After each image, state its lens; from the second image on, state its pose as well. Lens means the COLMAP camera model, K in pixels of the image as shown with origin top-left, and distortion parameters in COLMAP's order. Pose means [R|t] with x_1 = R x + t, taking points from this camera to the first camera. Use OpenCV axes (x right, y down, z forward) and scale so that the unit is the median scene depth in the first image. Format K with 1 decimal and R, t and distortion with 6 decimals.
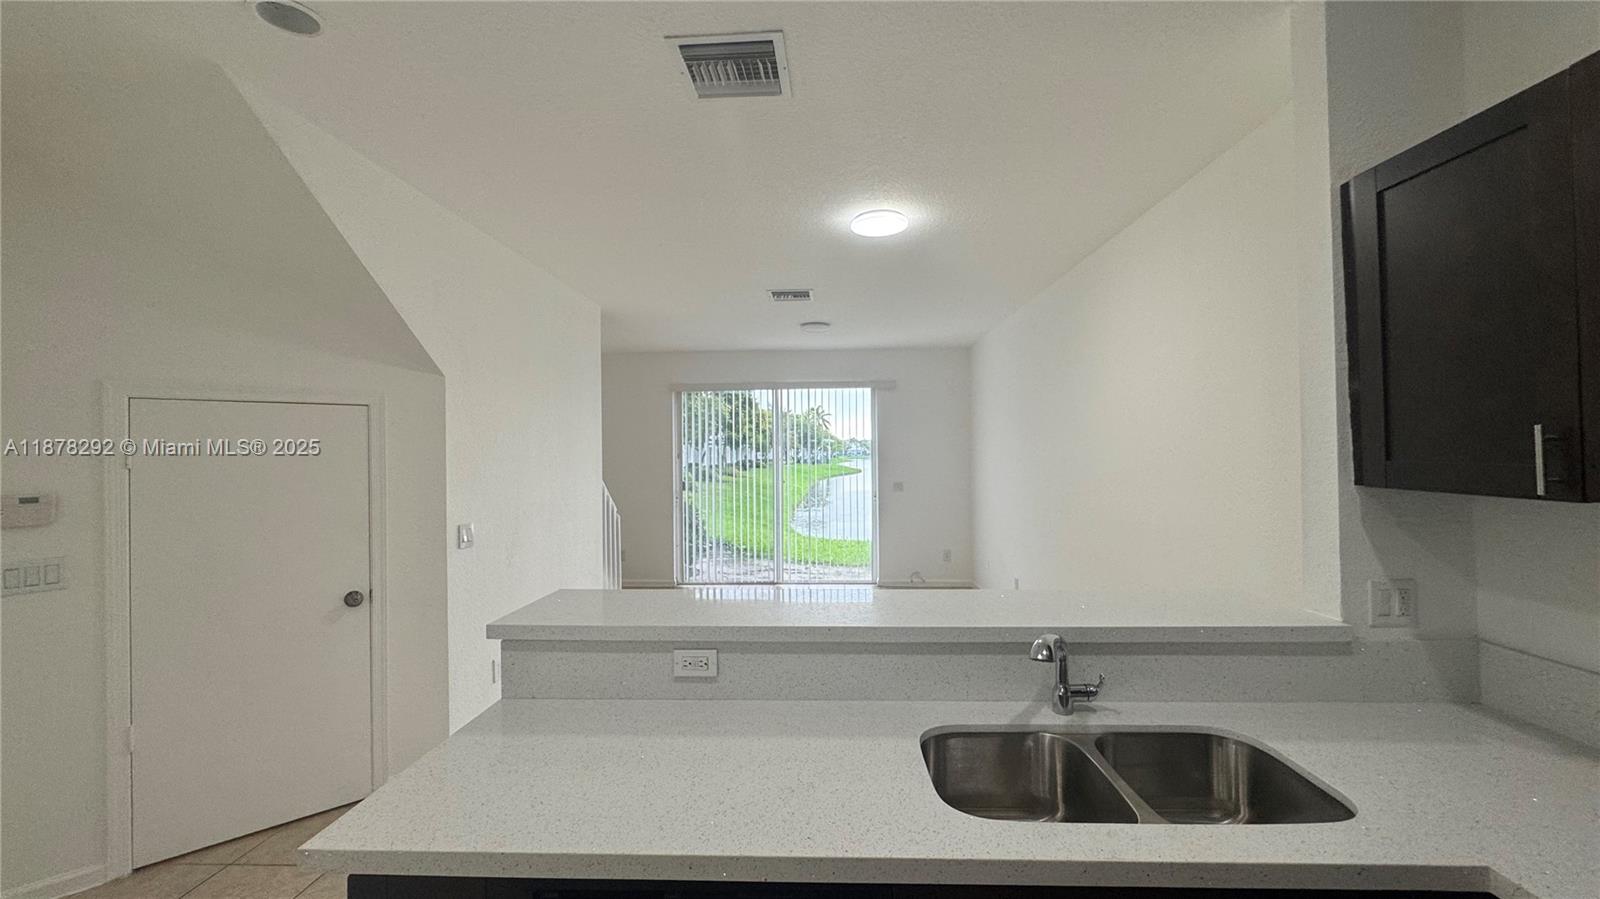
lens RADIAL K [[643.2, 0, 791.5], [0, 643.2, 442.5], [0, 0, 1]] dist [-0.006245, 0.001411]
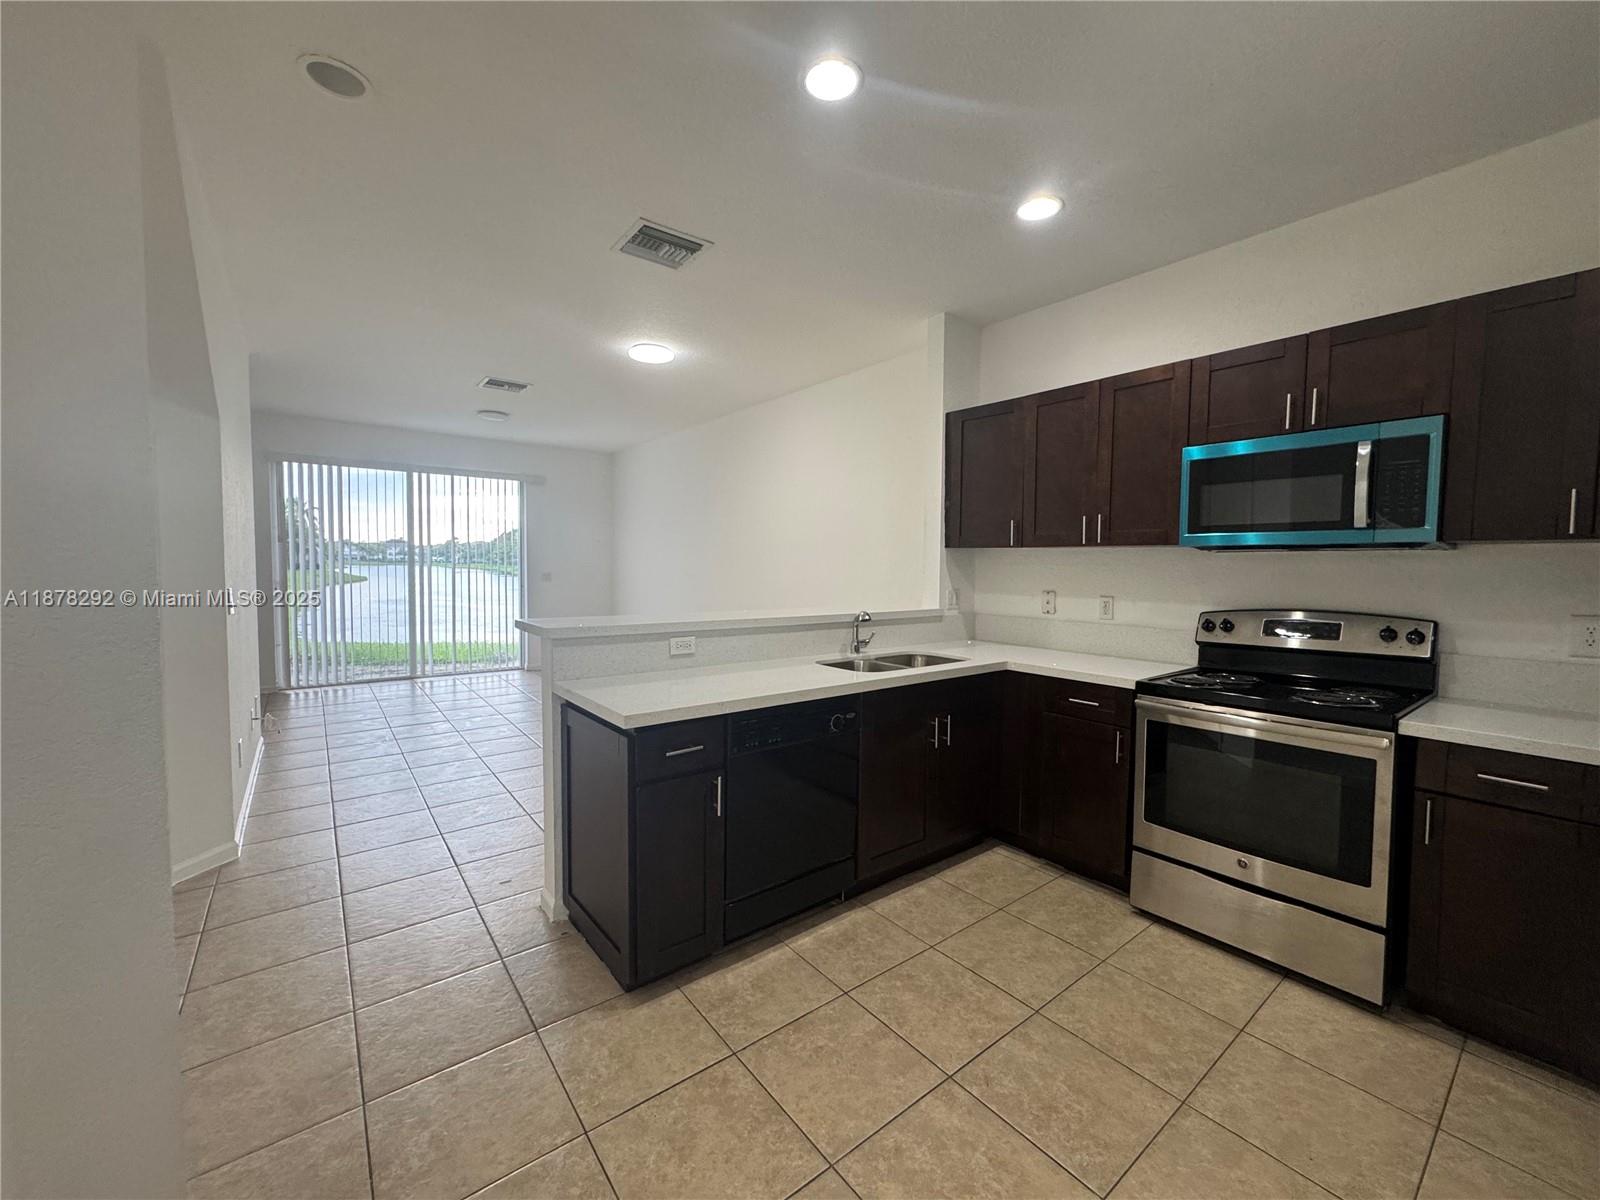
lens RADIAL K [[640.3, 0, 796.1], [0, 640.3, 595.9], [0, 0, 1]] dist [-0.004814, 0.000602]
pose [[0.767436, -0.013347, 0.640987, -0.959030], [-0.031983, 0.997741, 0.059068, 0.116198], [-0.640328, -0.065831, 0.765275, -0.397822]]
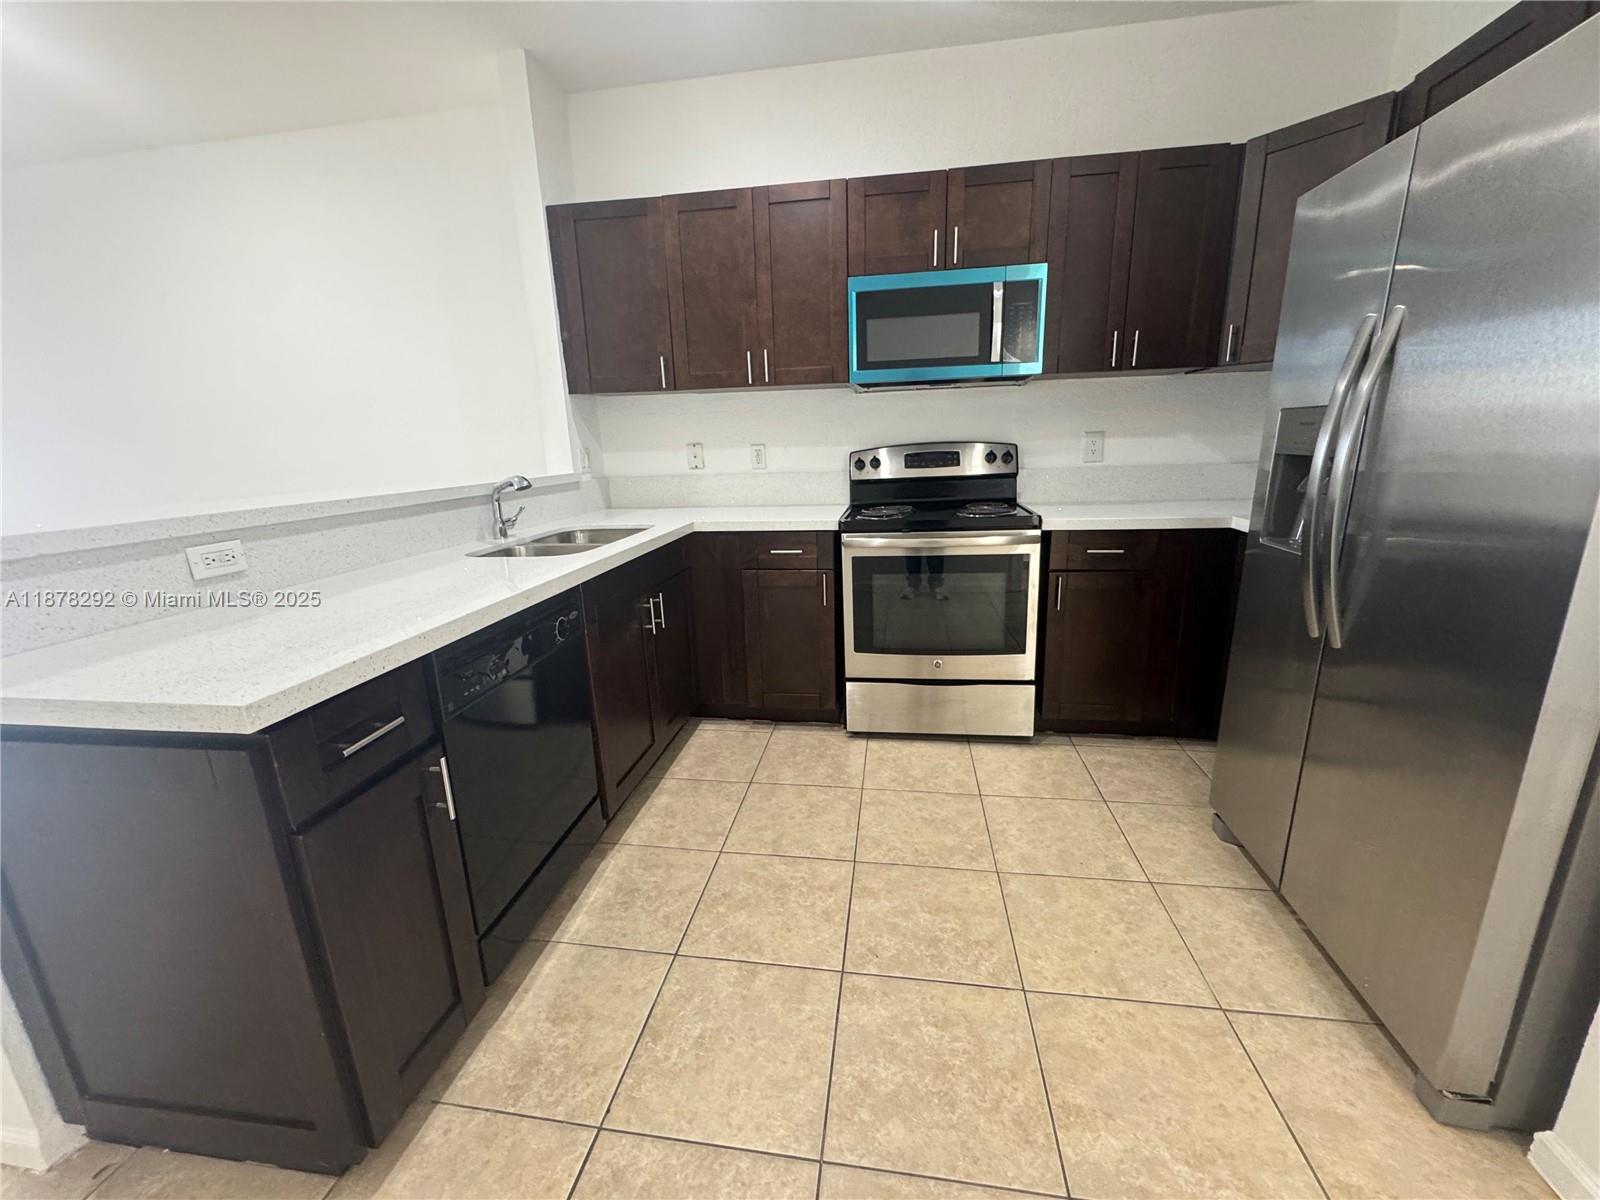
lens RADIAL K [[640.3, 0, 801.4], [0, 640.3, 599.6], [0, 0, 1]] dist [-0.004814, 0.000602]
pose [[0.113612, -0.233973, 0.965582, -0.889077], [0.008587, 0.972070, 0.234535, 0.205191], [-0.993488, -0.018355, 0.112448, 0.140628]]
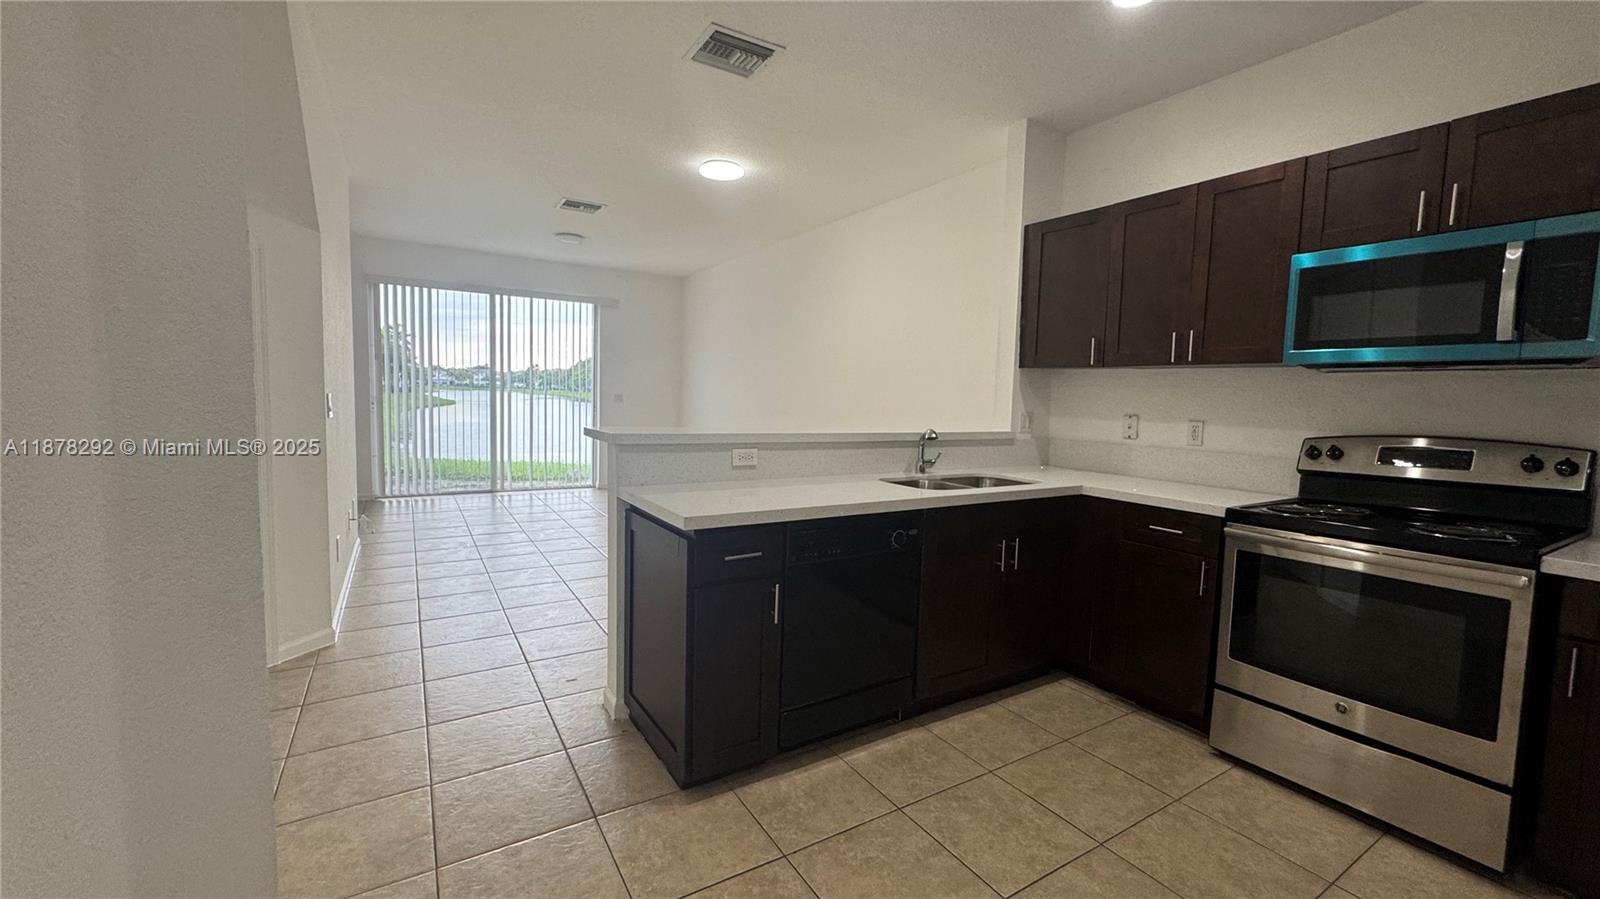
lens RADIAL K [[643.2, 0, 795.0], [0, 643.2, 445.6], [0, 0, 1]] dist [-0.006245, 0.001411]
pose [[0.830491, -0.009697, 0.556948, -0.942094], [-0.049372, 0.994632, 0.090938, 0.163085], [-0.554840, -0.103021, 0.825554, -0.391032]]
